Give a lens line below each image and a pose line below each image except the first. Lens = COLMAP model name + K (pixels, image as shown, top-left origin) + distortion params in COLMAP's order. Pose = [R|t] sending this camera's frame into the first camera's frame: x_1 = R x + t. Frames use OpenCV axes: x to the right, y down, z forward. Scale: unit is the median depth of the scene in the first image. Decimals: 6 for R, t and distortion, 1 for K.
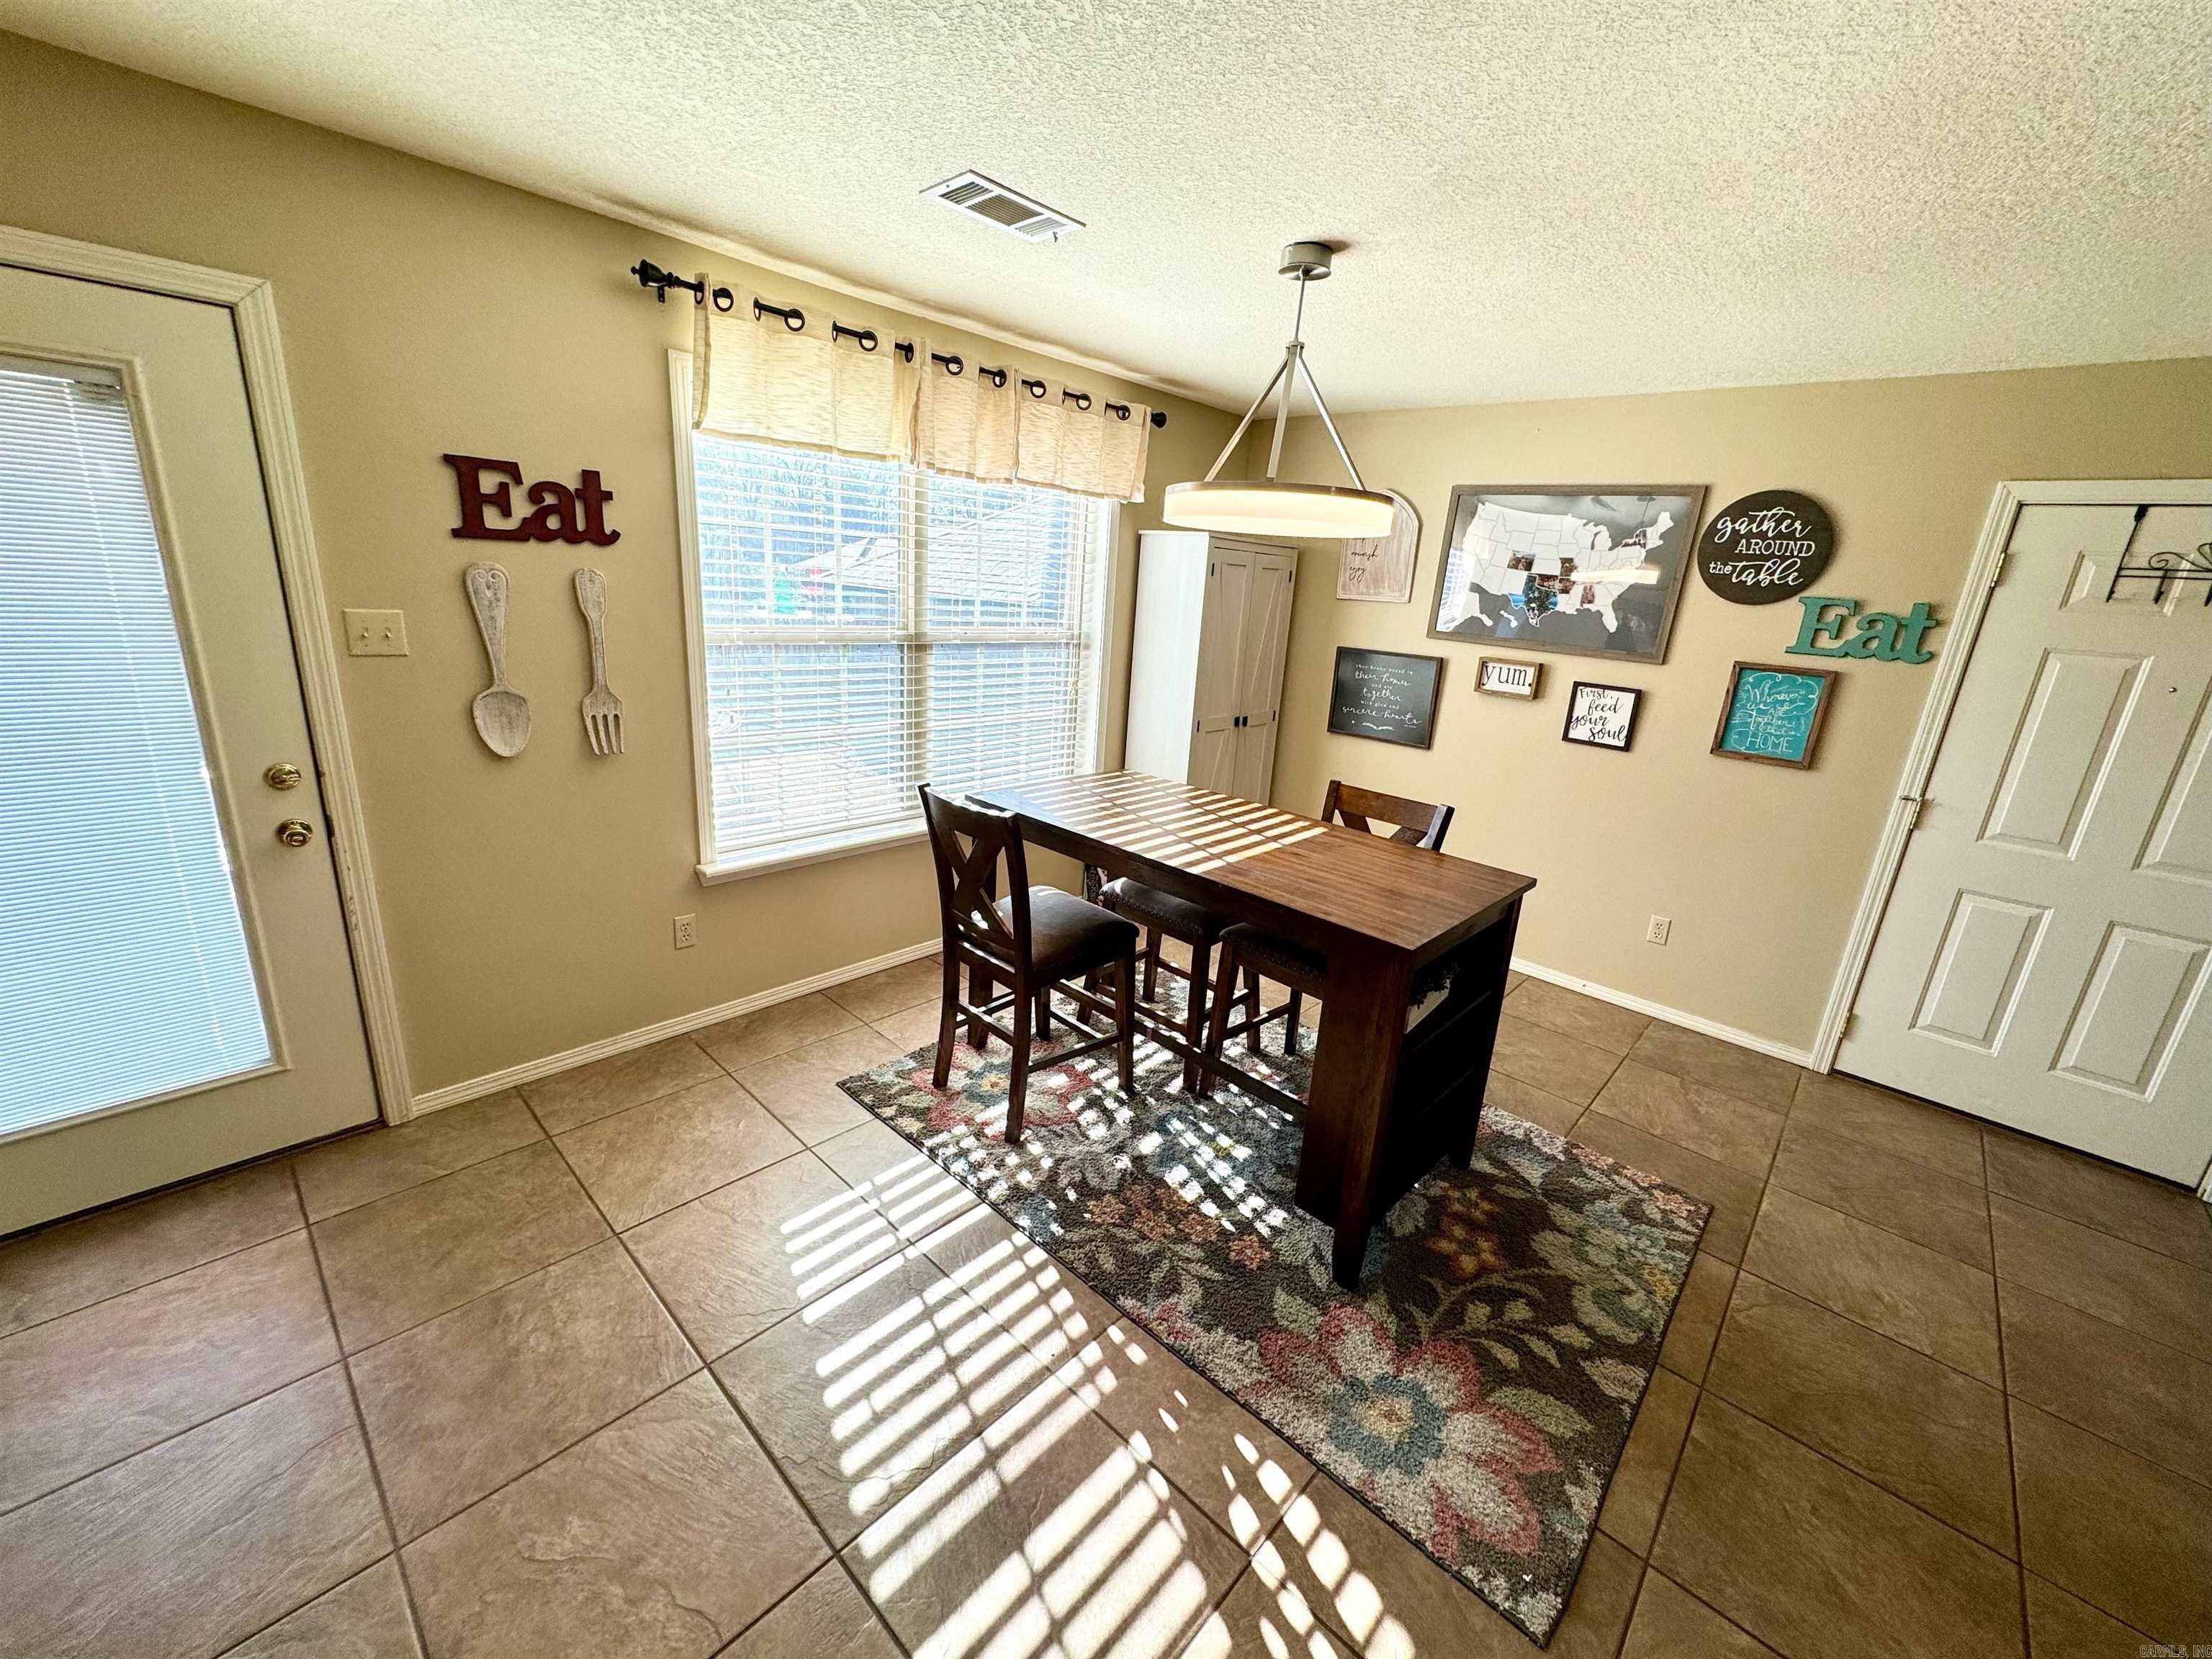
lens RADIAL K [[880.7, 0, 1097.7], [0, 880.7, 818.4], [0, 0, 1]] dist [-0.000028, 0.000133]
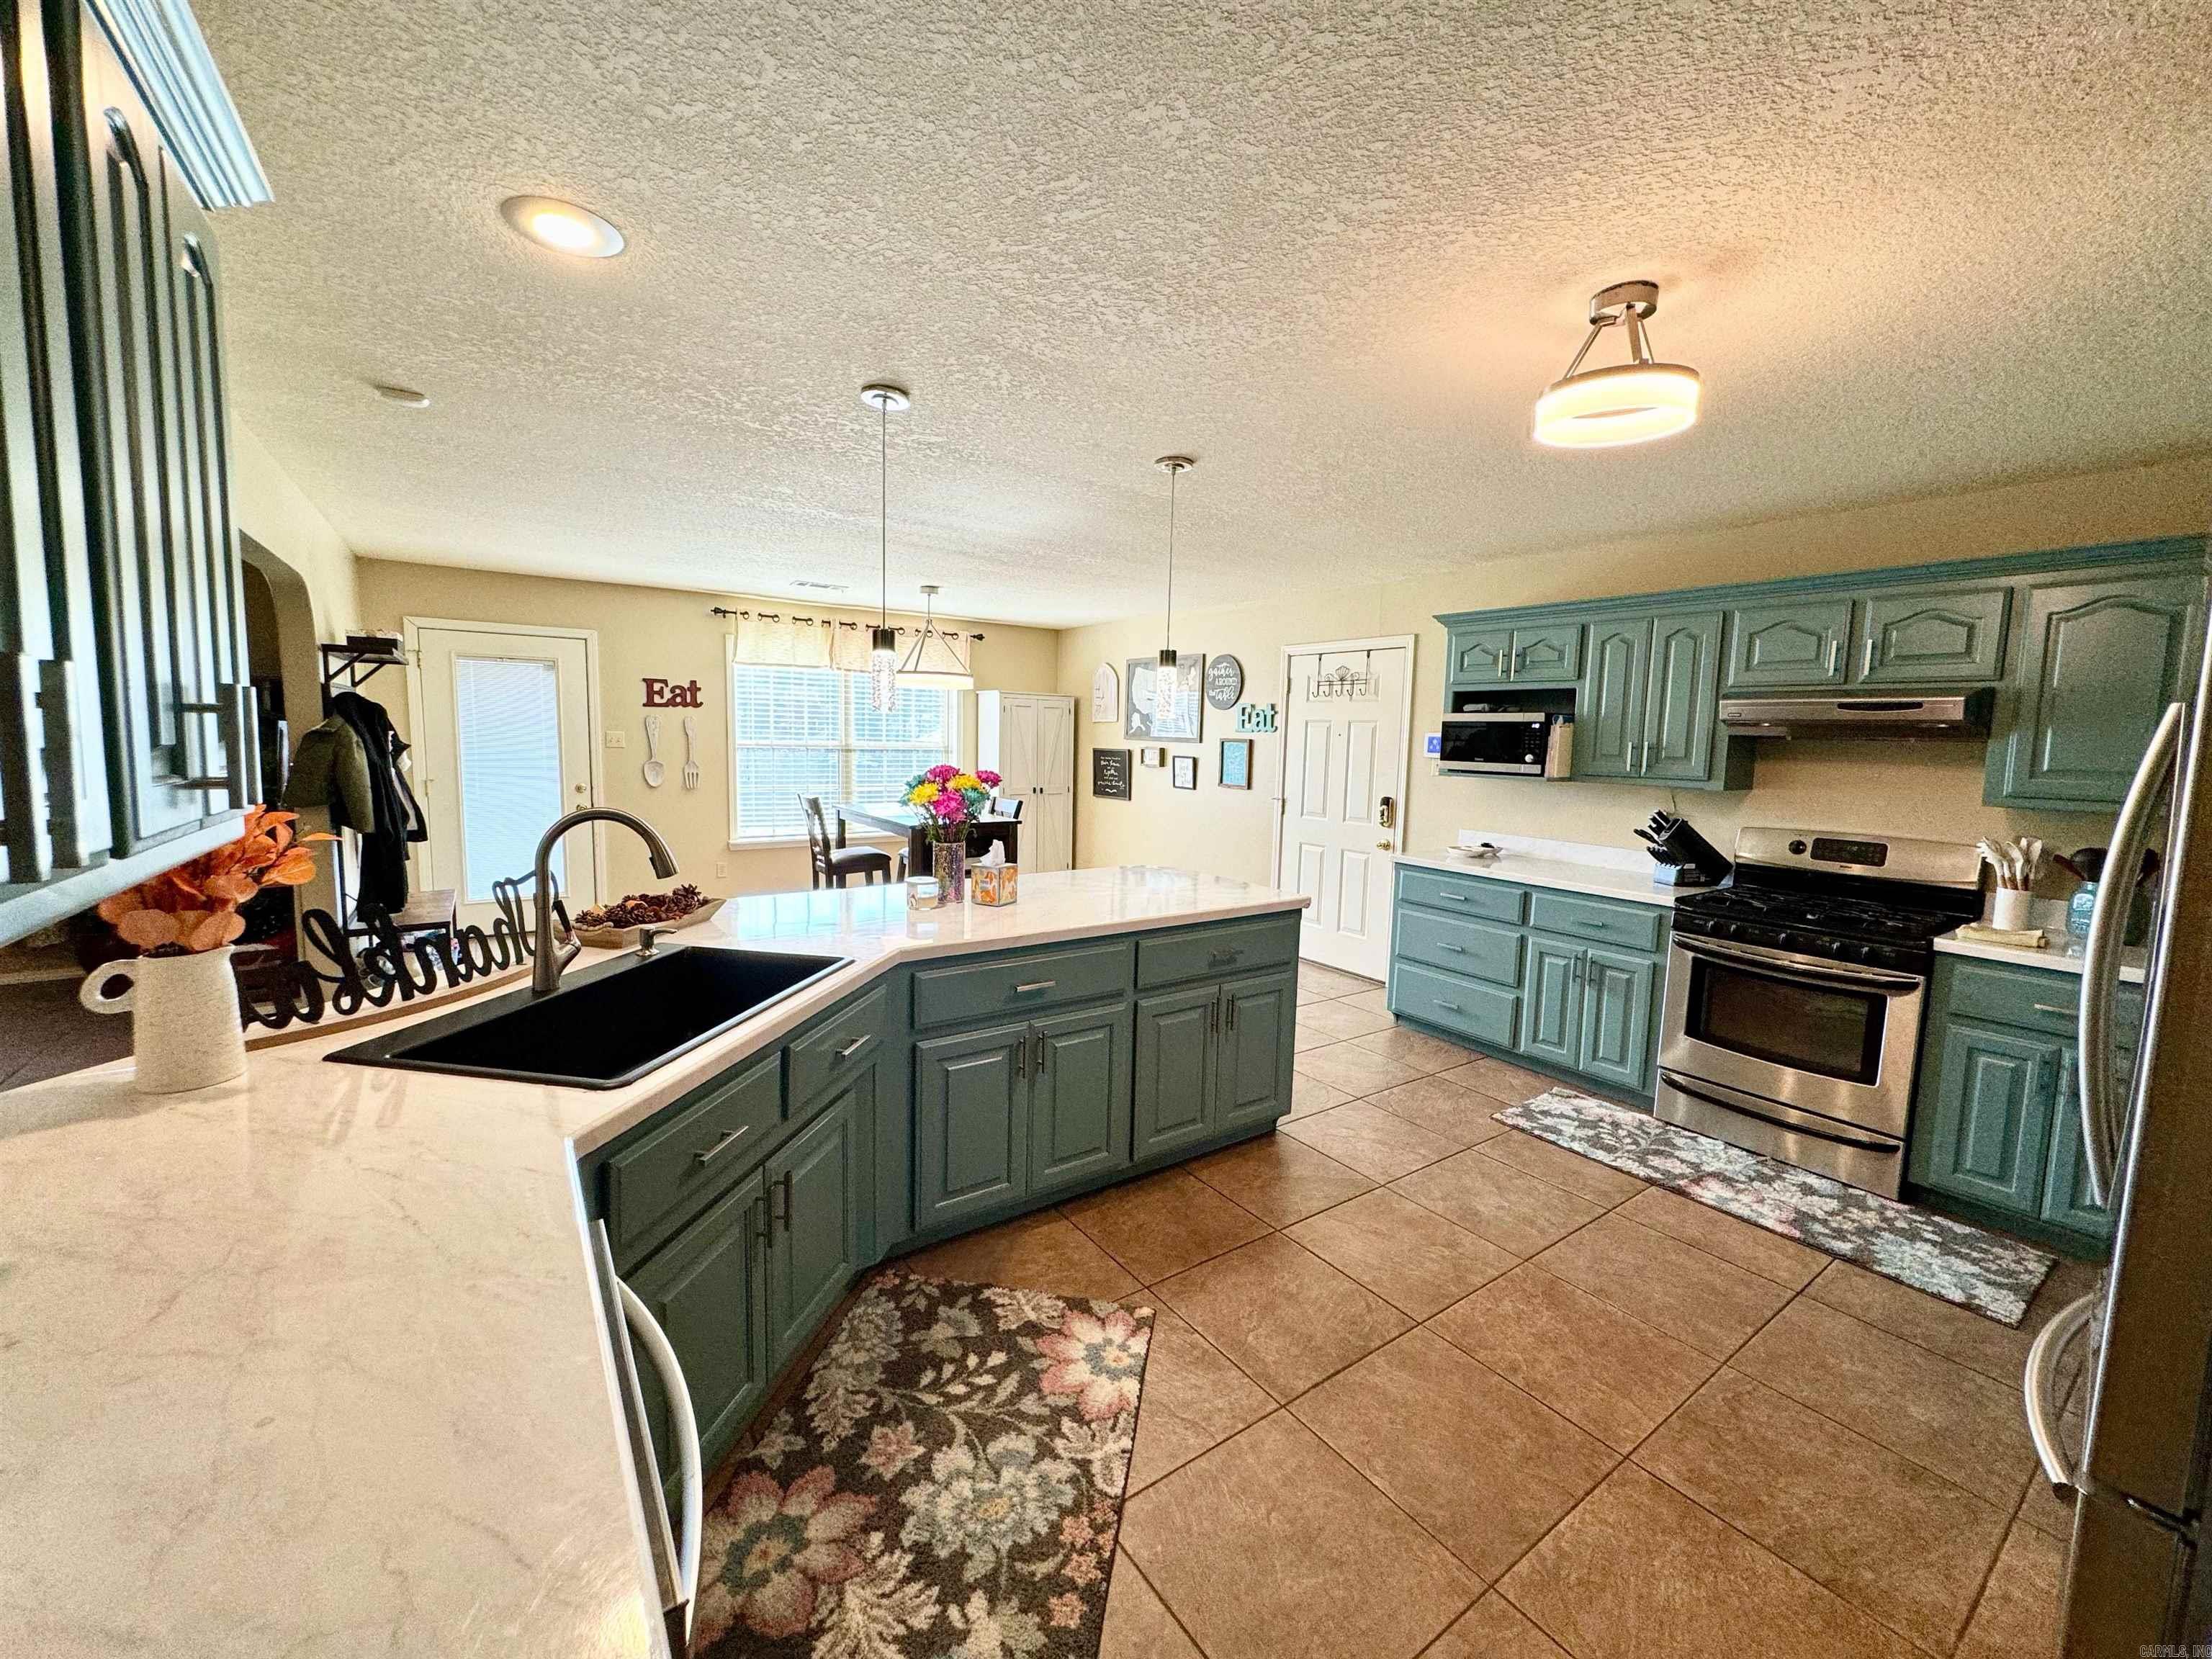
lens RADIAL K [[880.7, 0, 1095.9], [0, 880.7, 823.1], [0, 0, 1]] dist [-0.000028, 0.000133]
pose [[0.976148, -0.023299, -0.215854, 0.985801], [-0.016067, 0.983747, -0.178841, 0.407309], [0.216513, 0.178043, 0.959908, -1.017977]]
